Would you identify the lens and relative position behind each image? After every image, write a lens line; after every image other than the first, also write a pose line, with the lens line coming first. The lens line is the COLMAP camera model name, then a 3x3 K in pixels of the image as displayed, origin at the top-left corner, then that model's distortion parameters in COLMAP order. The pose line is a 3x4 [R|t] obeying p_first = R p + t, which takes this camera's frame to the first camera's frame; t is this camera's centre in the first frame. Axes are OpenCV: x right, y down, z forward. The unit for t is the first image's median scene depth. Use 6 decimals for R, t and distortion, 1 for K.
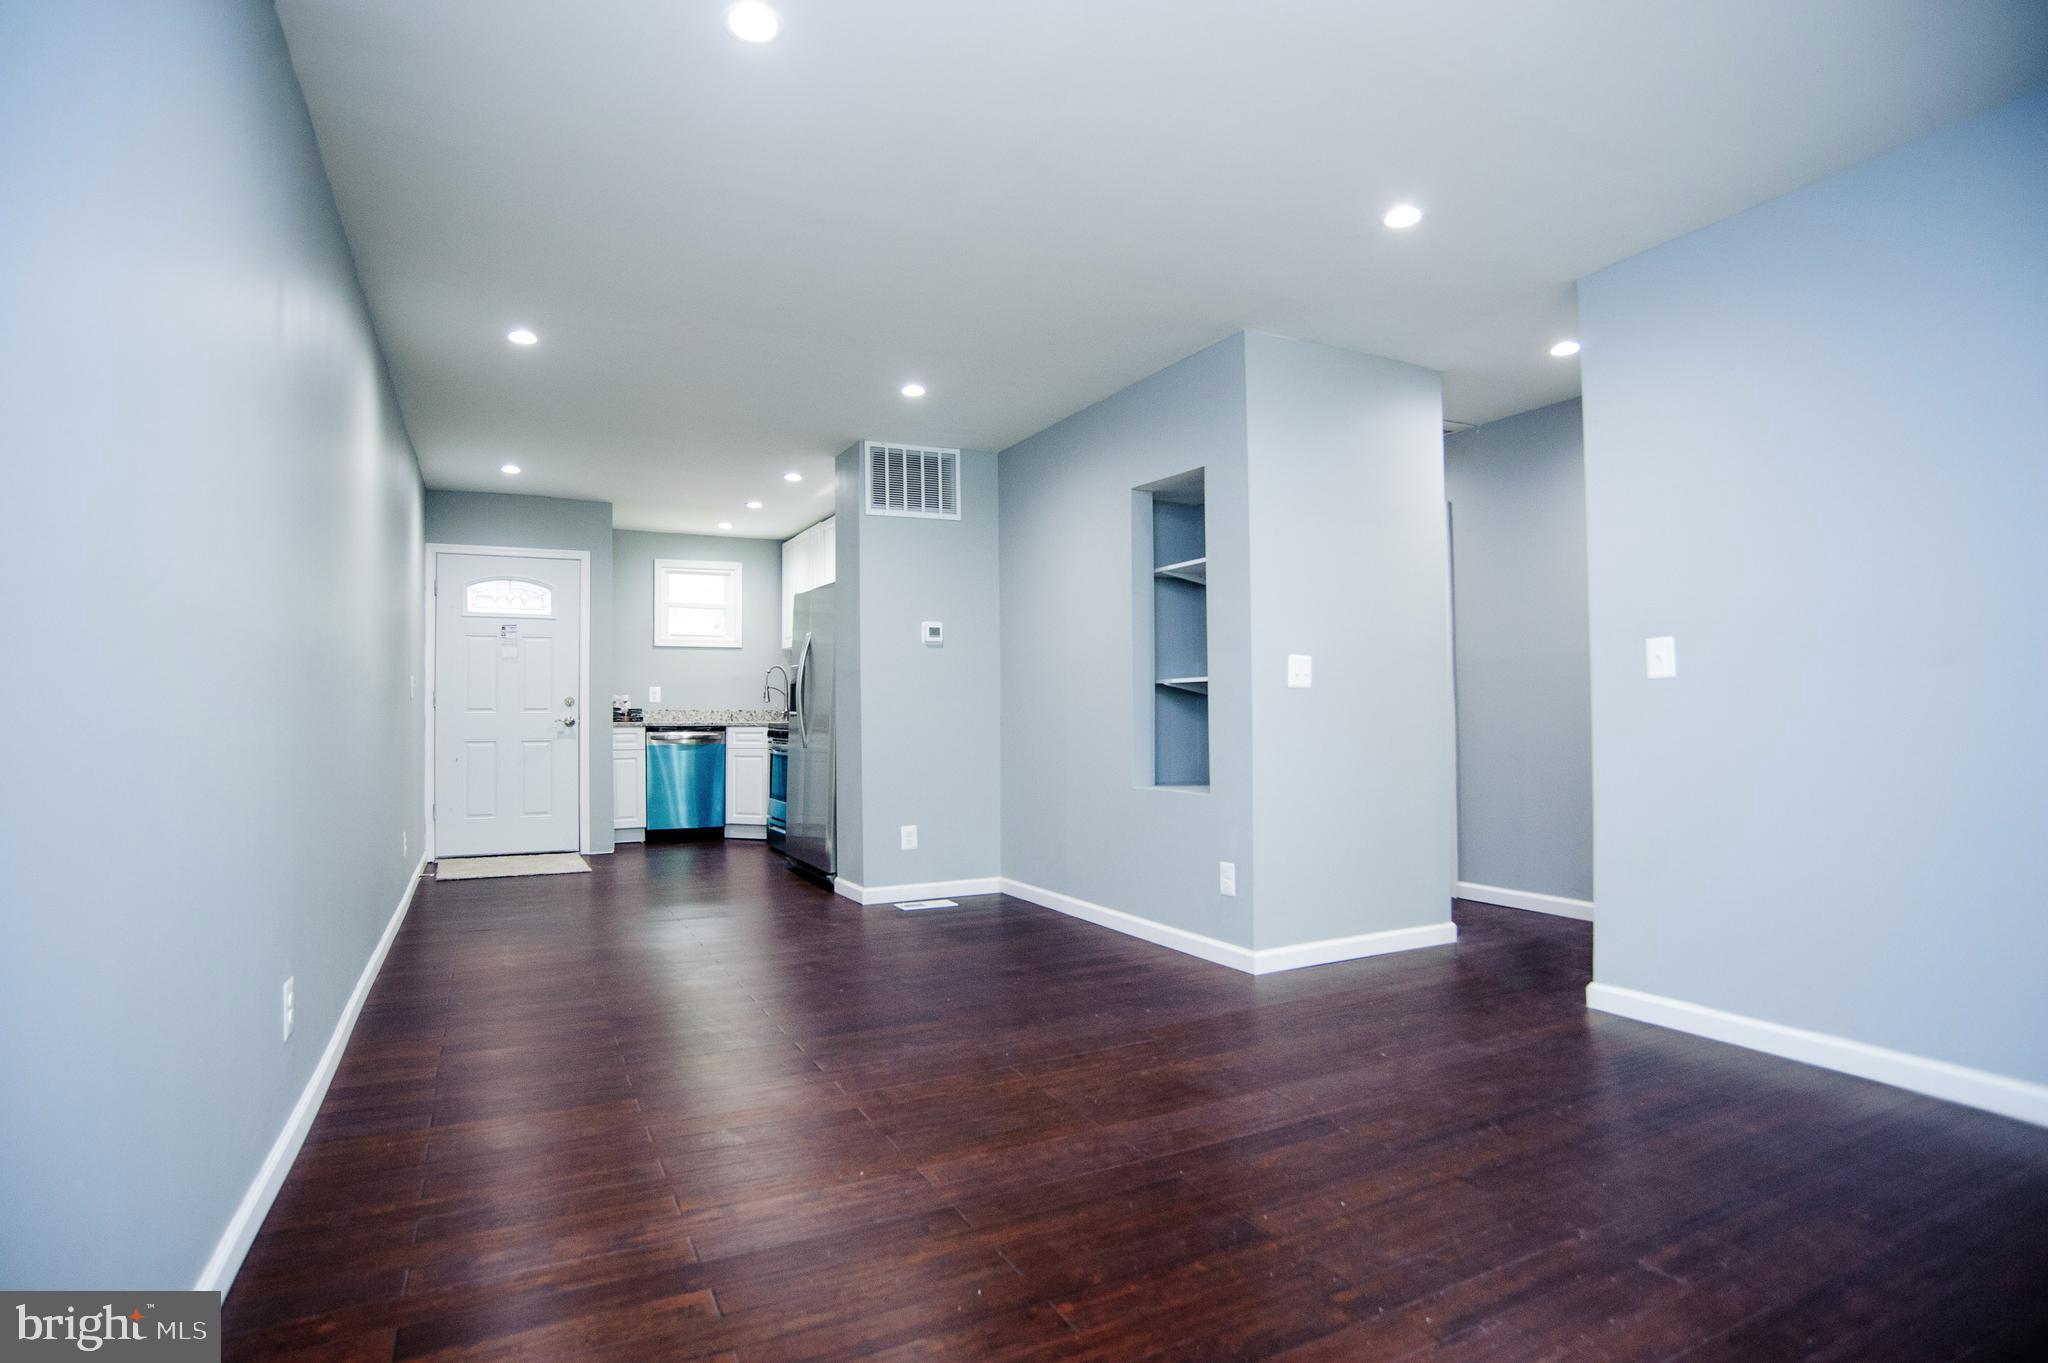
lens RADIAL K [[1041.8, 0, 1022.9], [0, 1041.8, 693.8], [0, 0, 1]] dist [-0.078820, 0.041508]
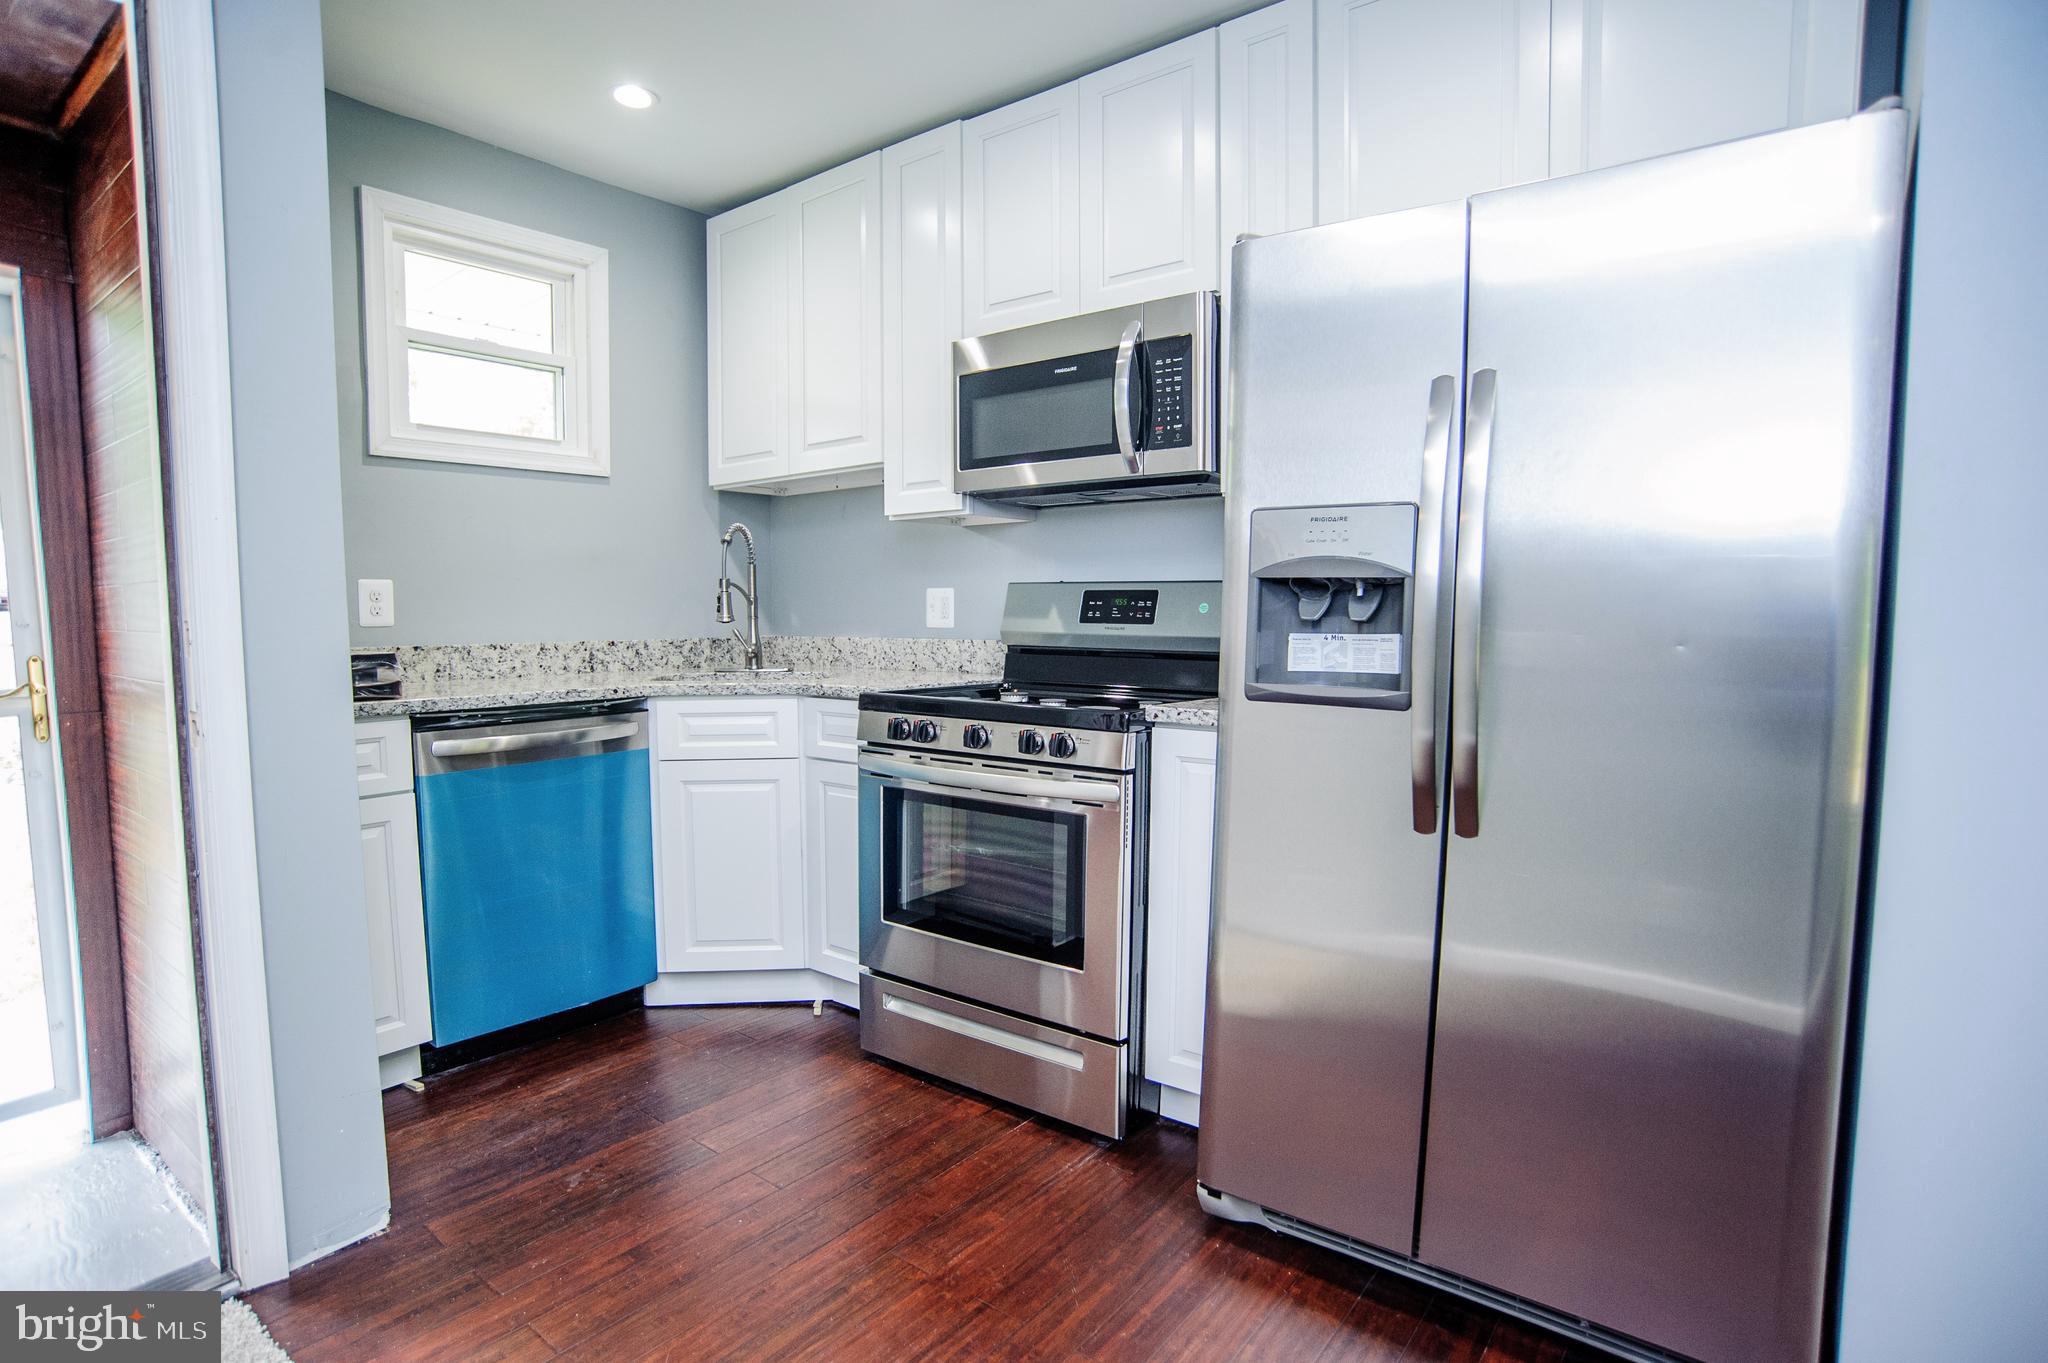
lens RADIAL K [[1041.8, 0, 1022.9], [0, 1041.8, 675.1], [0, 0, 1]] dist [-0.078820, 0.041508]
pose [[0.907803, -0.026982, 0.418528, -0.390281], [-0.007919, 0.996648, 0.081427, -0.005806], [-0.419322, -0.077234, 0.904546, 0.785918]]
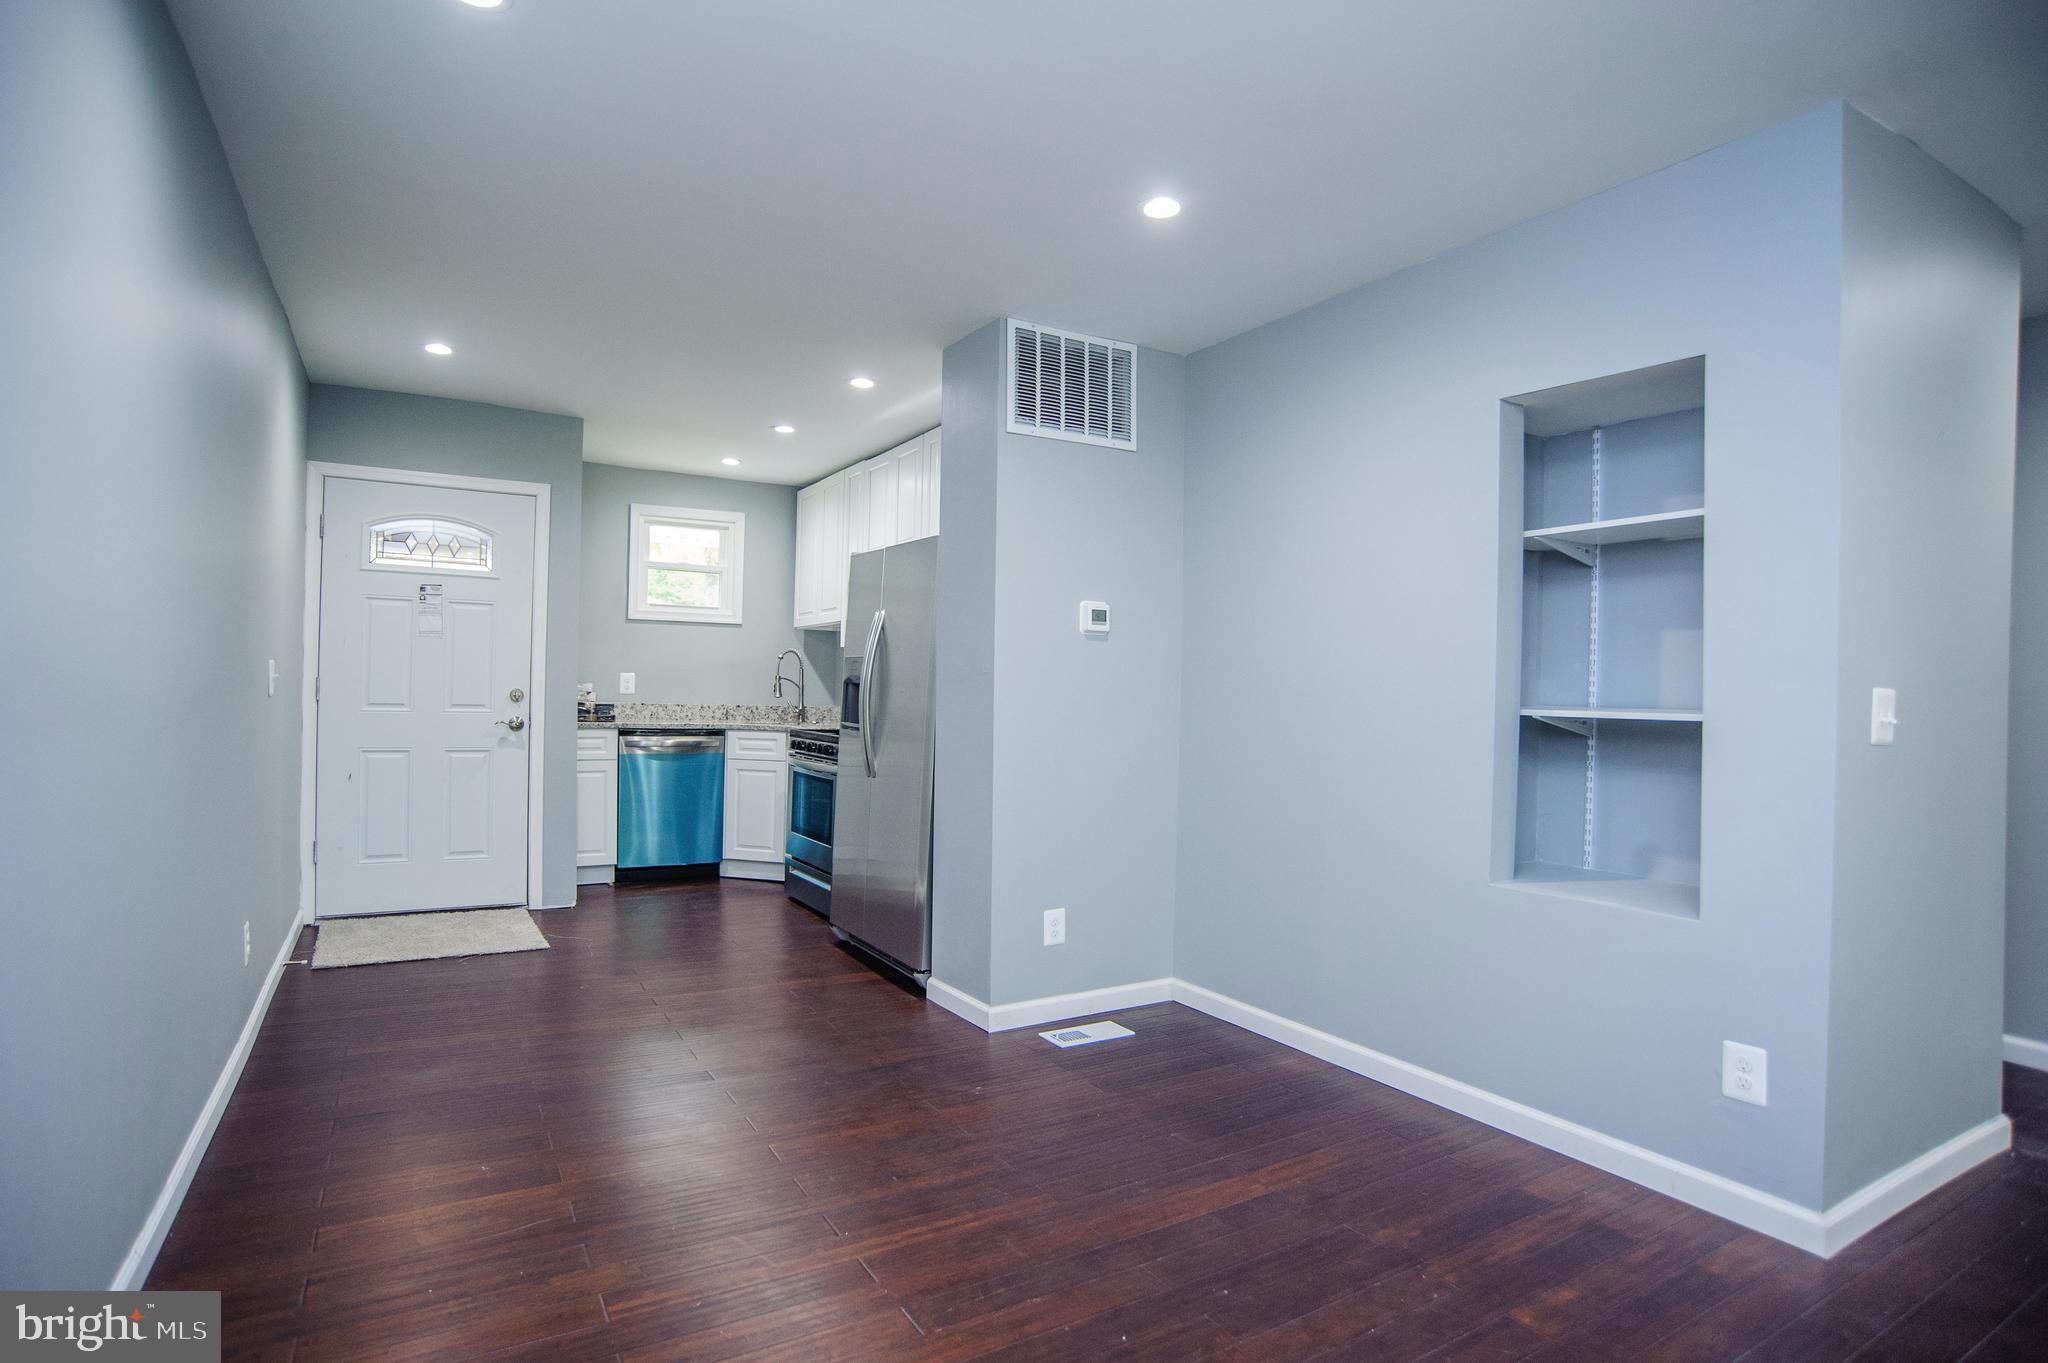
lens RADIAL K [[1041.8, 0, 1024.5], [0, 1041.8, 698.0], [0, 0, 1]] dist [-0.078820, 0.041508]
pose [[0.997385, 0.027661, 0.066765, -0.149198], [-0.029274, 0.999300, 0.023290, -0.018747], [-0.066074, -0.025183, 0.997497, 0.292202]]
